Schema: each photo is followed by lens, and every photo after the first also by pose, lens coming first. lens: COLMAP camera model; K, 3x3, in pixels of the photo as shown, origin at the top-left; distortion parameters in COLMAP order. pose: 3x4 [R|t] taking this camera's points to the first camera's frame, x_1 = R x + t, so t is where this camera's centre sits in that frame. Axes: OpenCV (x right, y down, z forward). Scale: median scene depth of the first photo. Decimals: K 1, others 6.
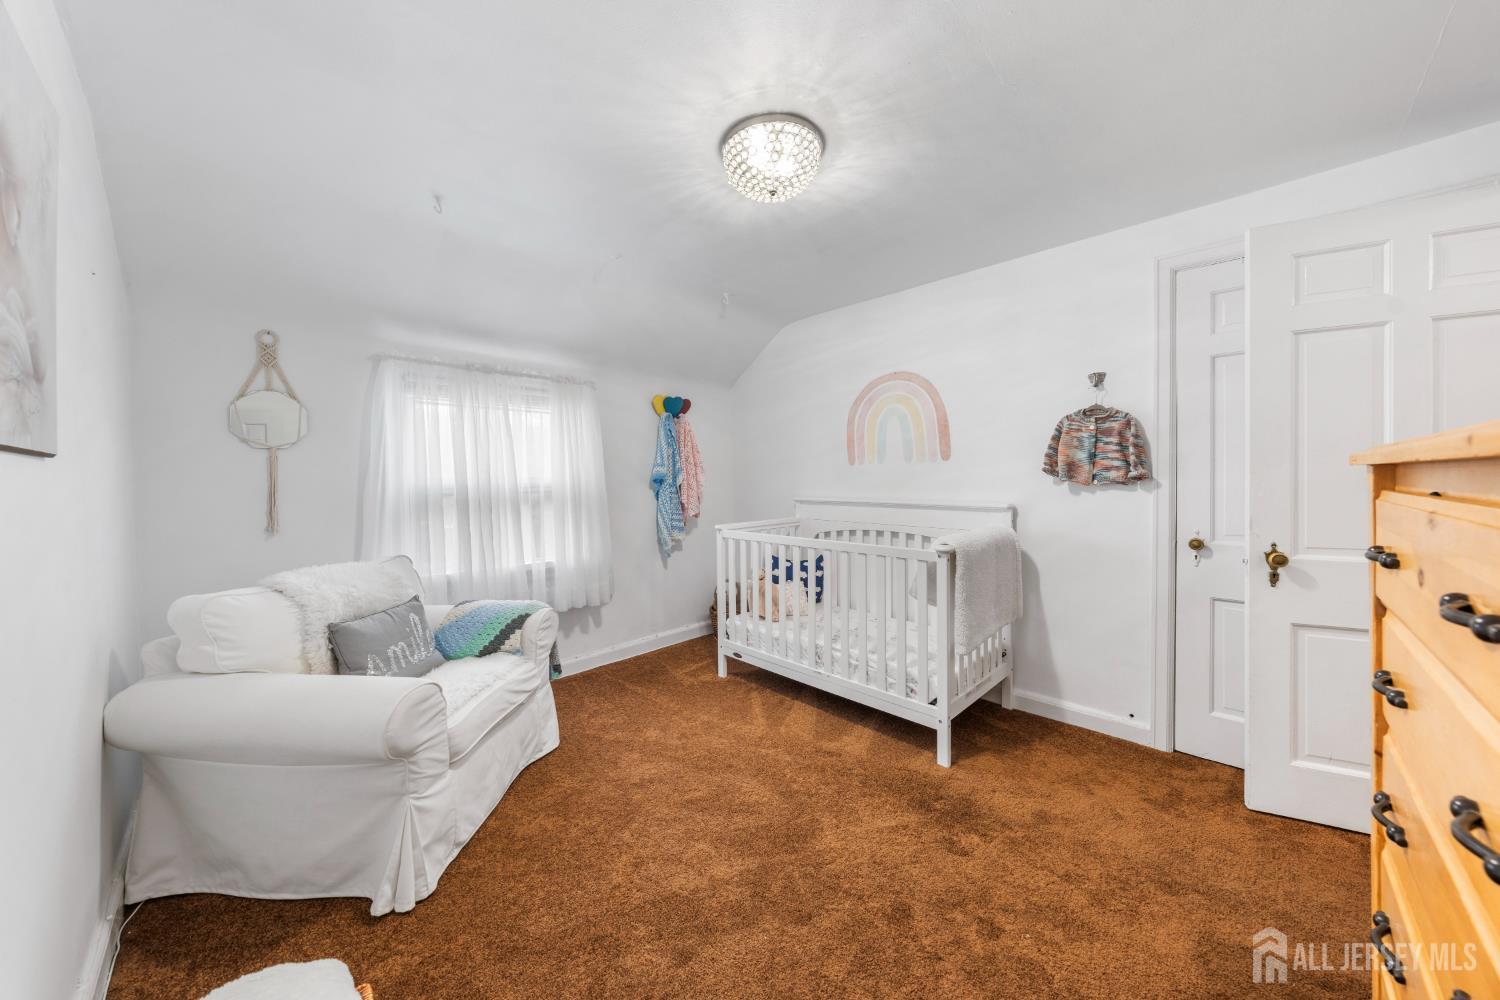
lens RADIAL K [[514.9, 0, 748.6], [0, 514.9, 493.9], [0, 0, 1]] dist [-0.000469, -0.000010]
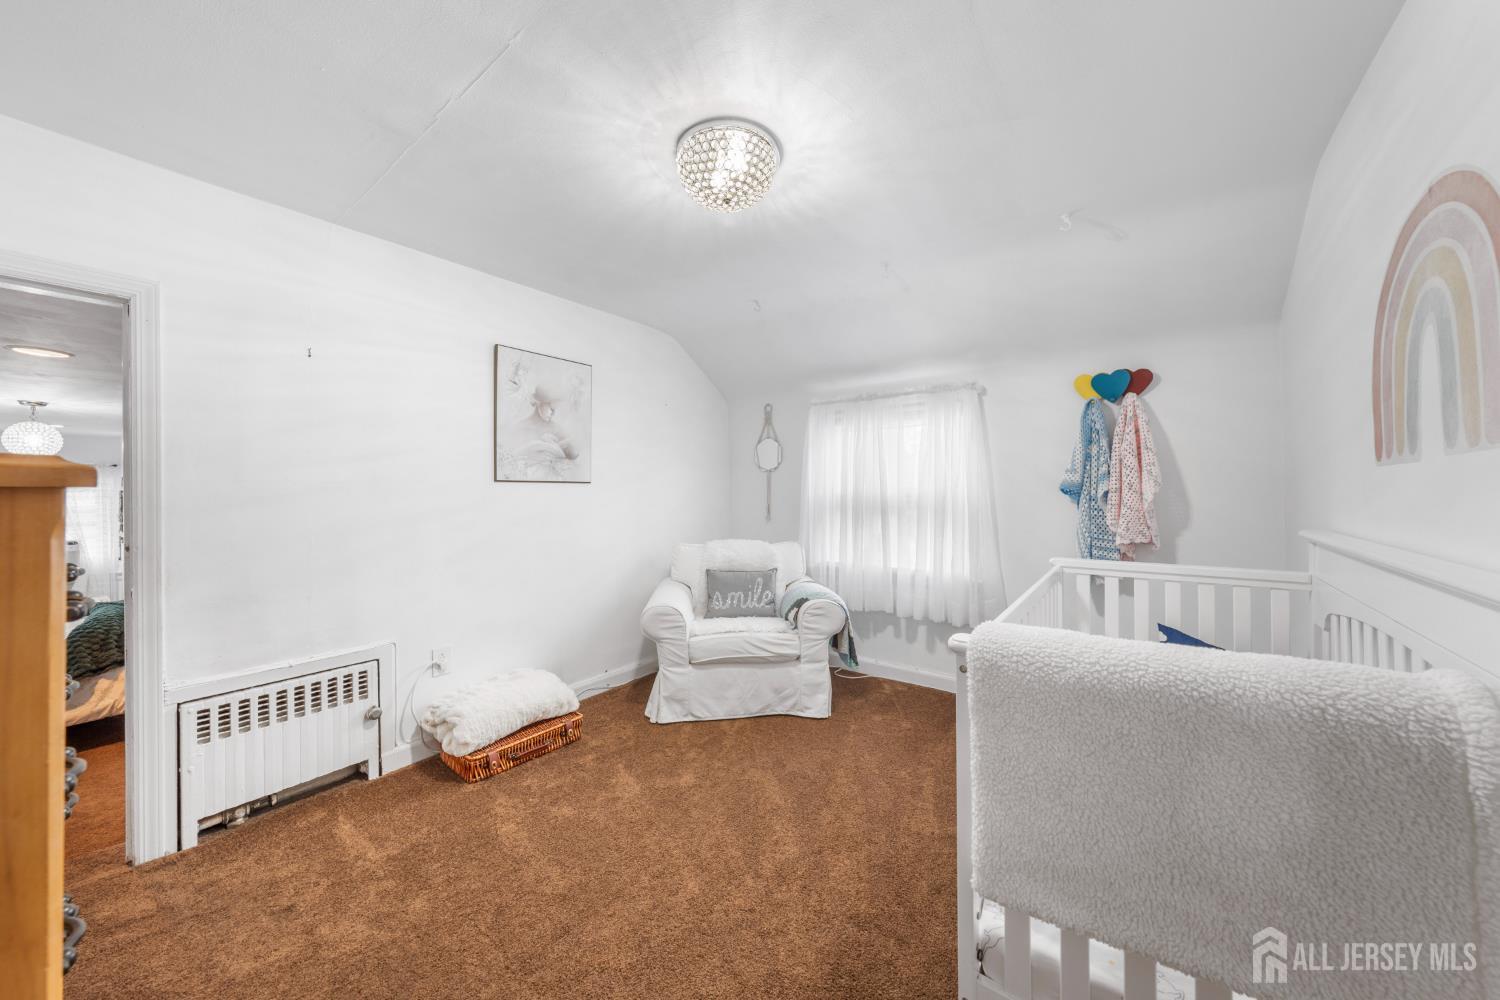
lens RADIAL K [[514.9, 0, 748.6], [0, 514.9, 493.9], [0, 0, 1]] dist [-0.000469, -0.000010]
pose [[0.132721, 0.014610, -0.991046, 0.727095], [-0.028447, 0.999536, 0.010925, -0.026765], [0.990745, 0.026742, 0.133075, 0.645829]]
